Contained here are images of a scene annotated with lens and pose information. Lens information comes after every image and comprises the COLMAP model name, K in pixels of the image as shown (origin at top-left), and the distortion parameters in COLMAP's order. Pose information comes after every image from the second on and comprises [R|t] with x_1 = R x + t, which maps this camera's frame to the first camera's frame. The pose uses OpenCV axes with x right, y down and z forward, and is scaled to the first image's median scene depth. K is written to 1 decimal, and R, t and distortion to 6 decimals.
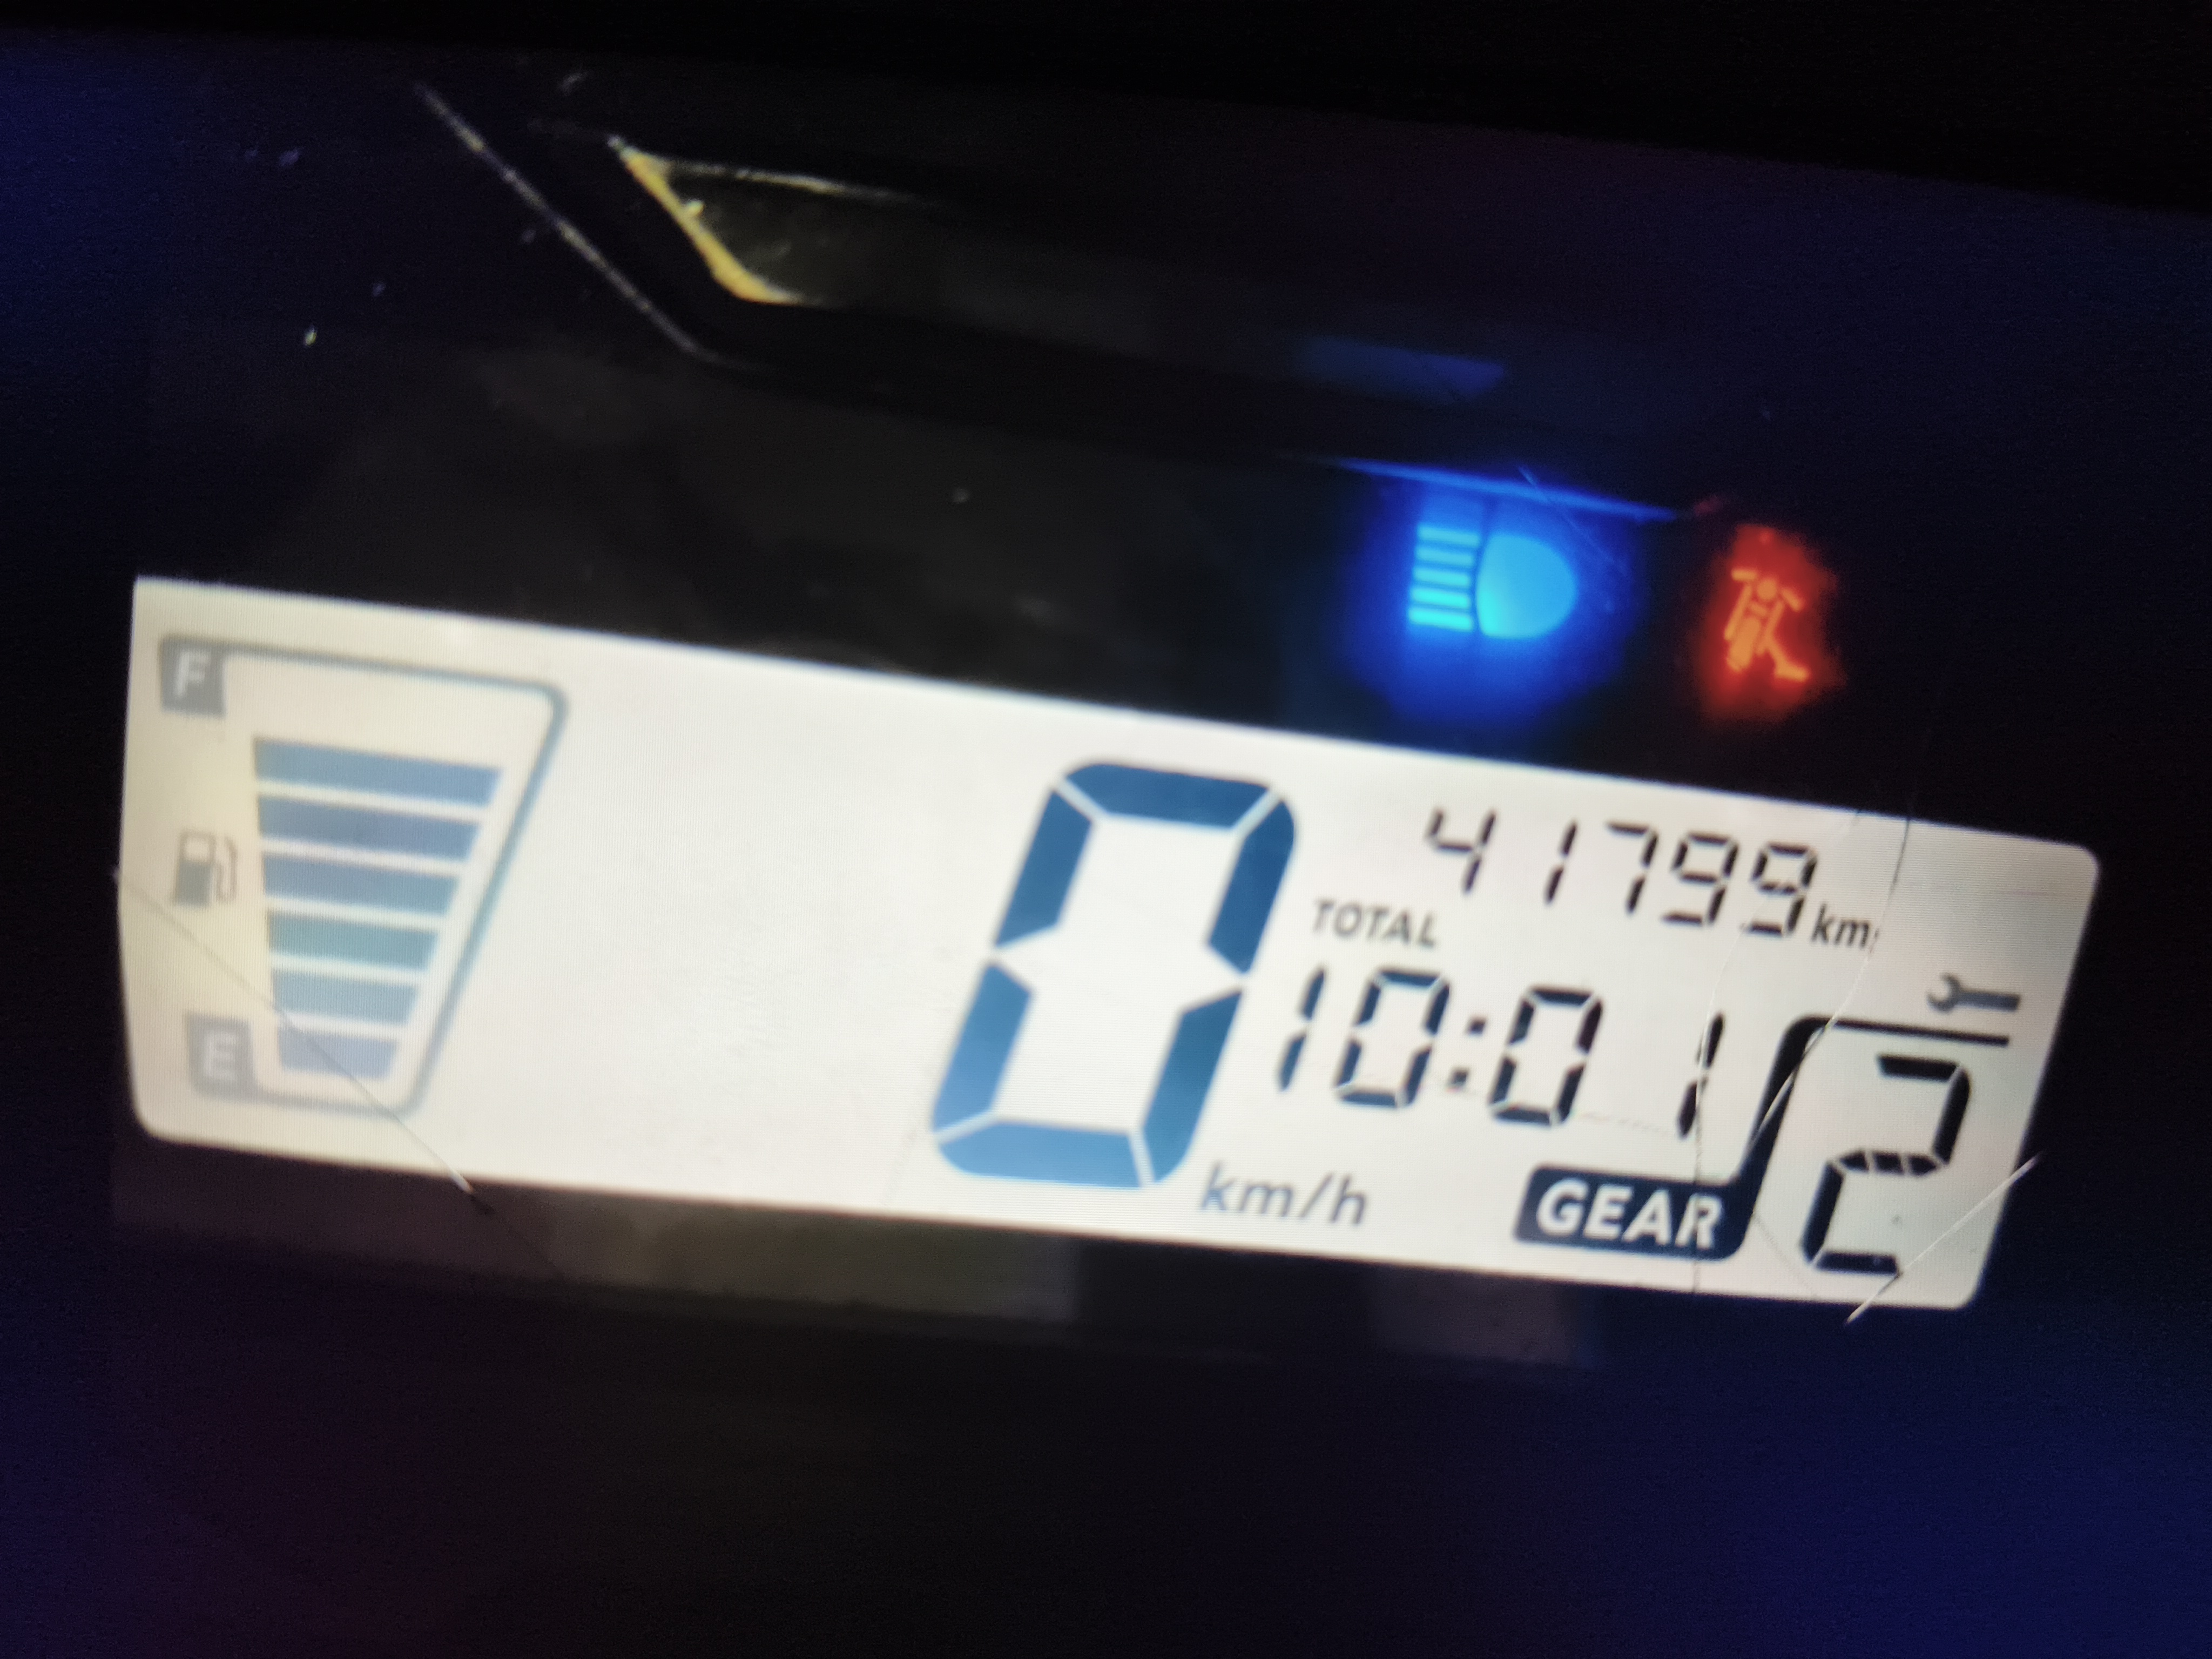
lens RADIAL K [[1724.5, 0, 1214.6], [0, 1724.5, 823.1], [0, 0, 1]] dist [0.065654, -0.125747]
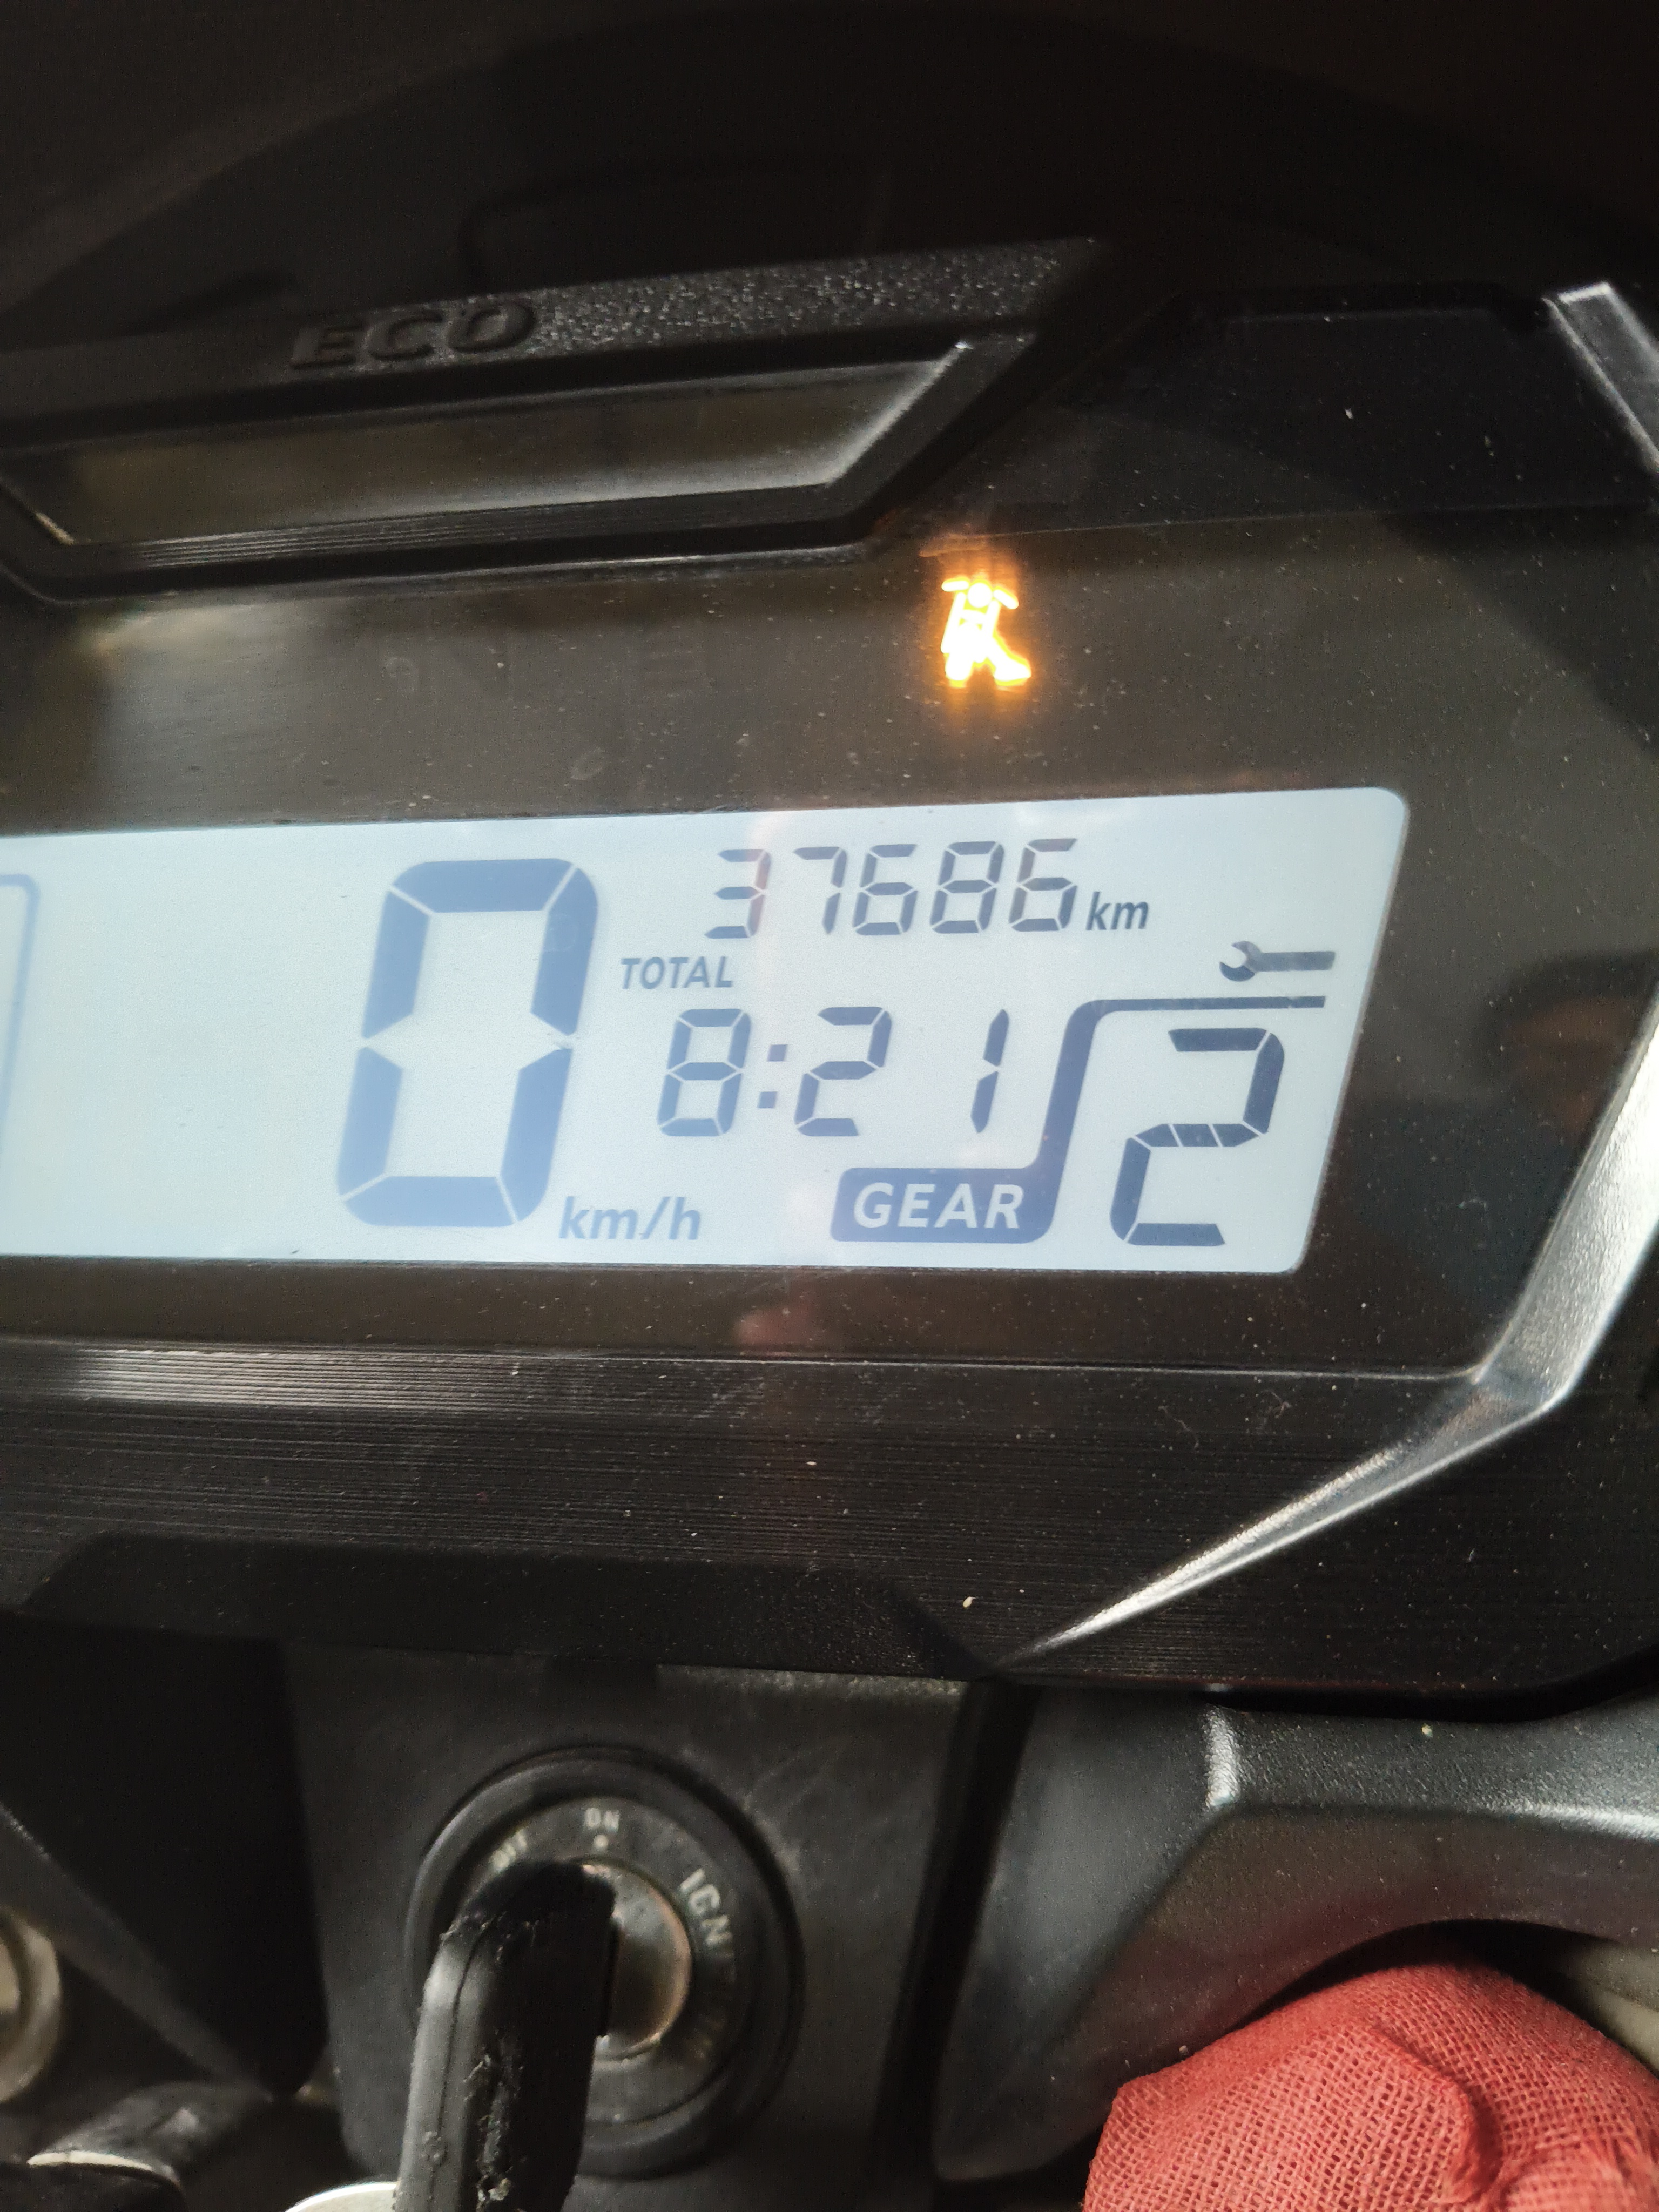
lens RADIAL K [[1724.5, 0, 861.8], [0, 1724.5, 1106.3], [0, 0, 1]] dist [0.065654, -0.125747]
pose [[0.940308, -0.113217, -0.320942, 0.550527], [0.150262, 0.984259, 0.093031, 0.057005], [0.305357, -0.135703, 0.942519, -0.023775]]
